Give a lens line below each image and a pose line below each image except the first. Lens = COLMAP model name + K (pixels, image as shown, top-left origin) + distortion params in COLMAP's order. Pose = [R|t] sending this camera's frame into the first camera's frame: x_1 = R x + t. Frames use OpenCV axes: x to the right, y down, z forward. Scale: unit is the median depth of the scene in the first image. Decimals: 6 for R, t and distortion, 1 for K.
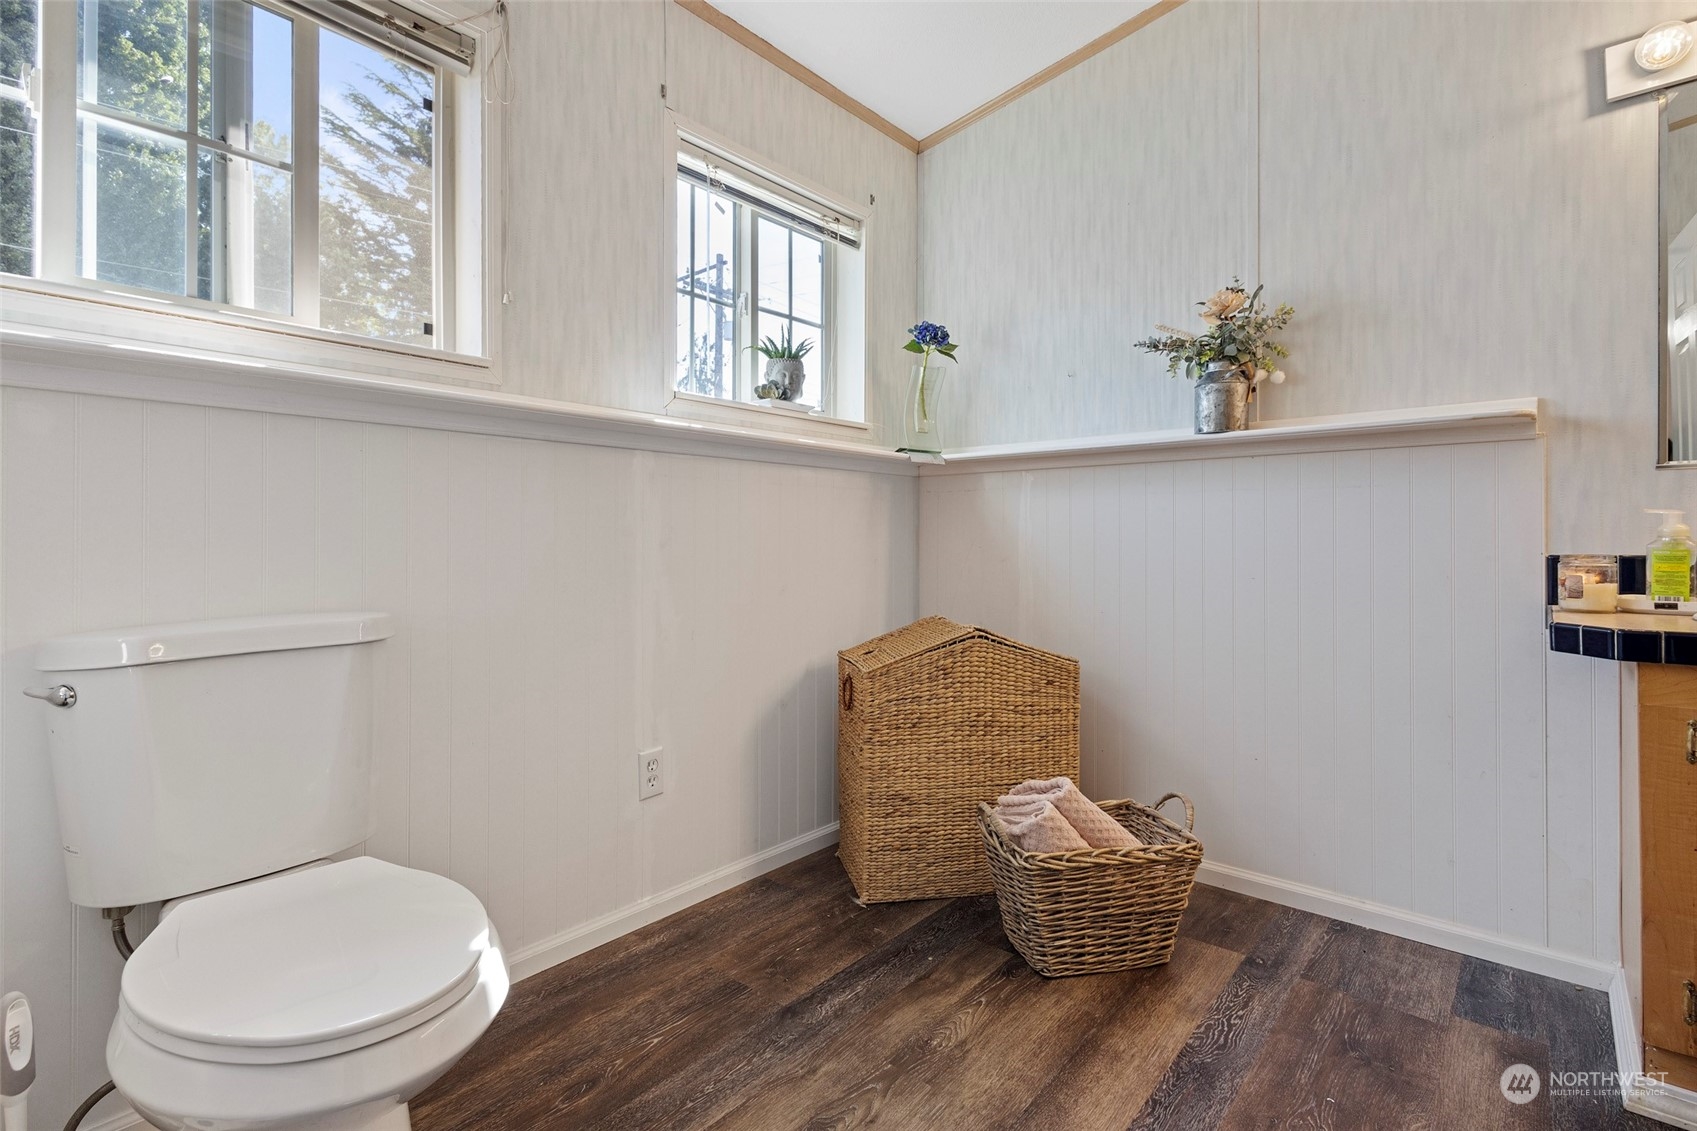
lens RADIAL K [[787.7, 0, 849.2], [0, 787.7, 559.0], [0, 0, 1]] dist [0.004608, -0.000651]
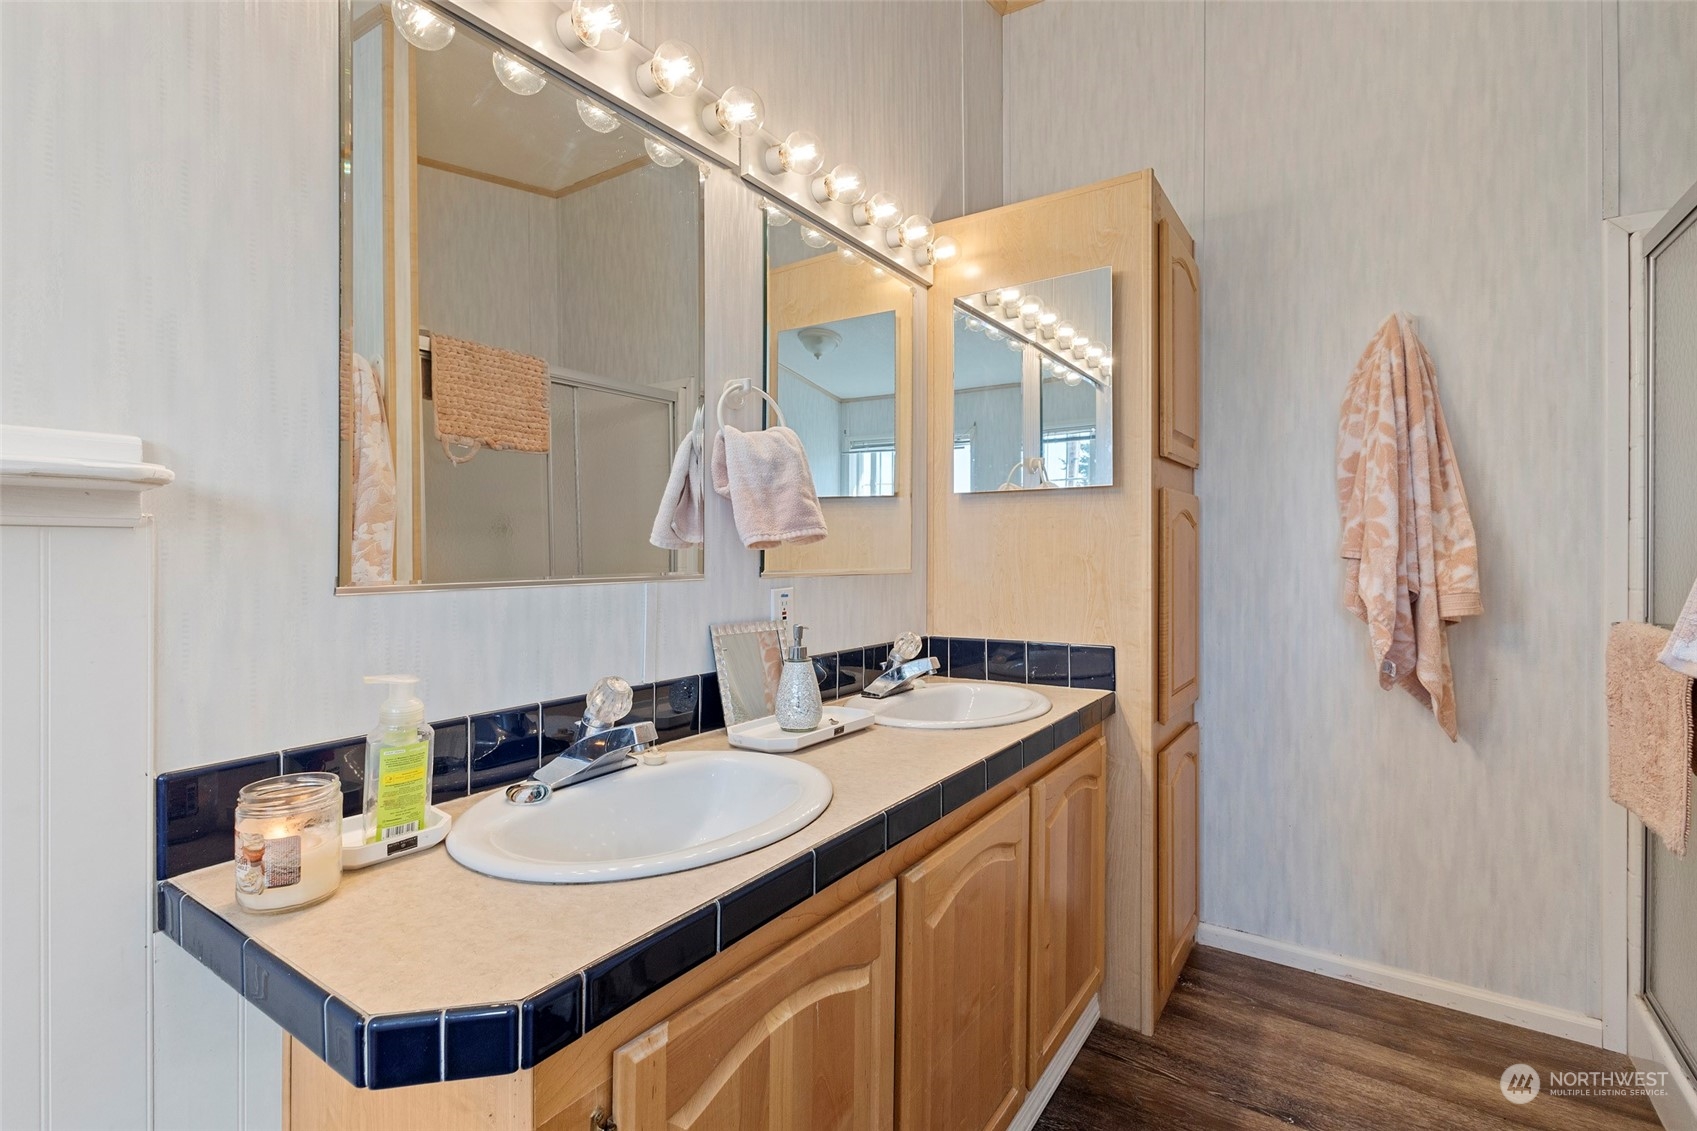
lens RADIAL K [[787.7, 0, 849.2], [0, 787.7, 559.0], [0, 0, 1]] dist [0.004608, -0.000651]
pose [[-0.110810, -0.012341, 0.993765, 0.383999], [0.033646, 0.999303, 0.016161, -0.130946], [-0.993272, 0.035227, -0.110317, 0.657801]]
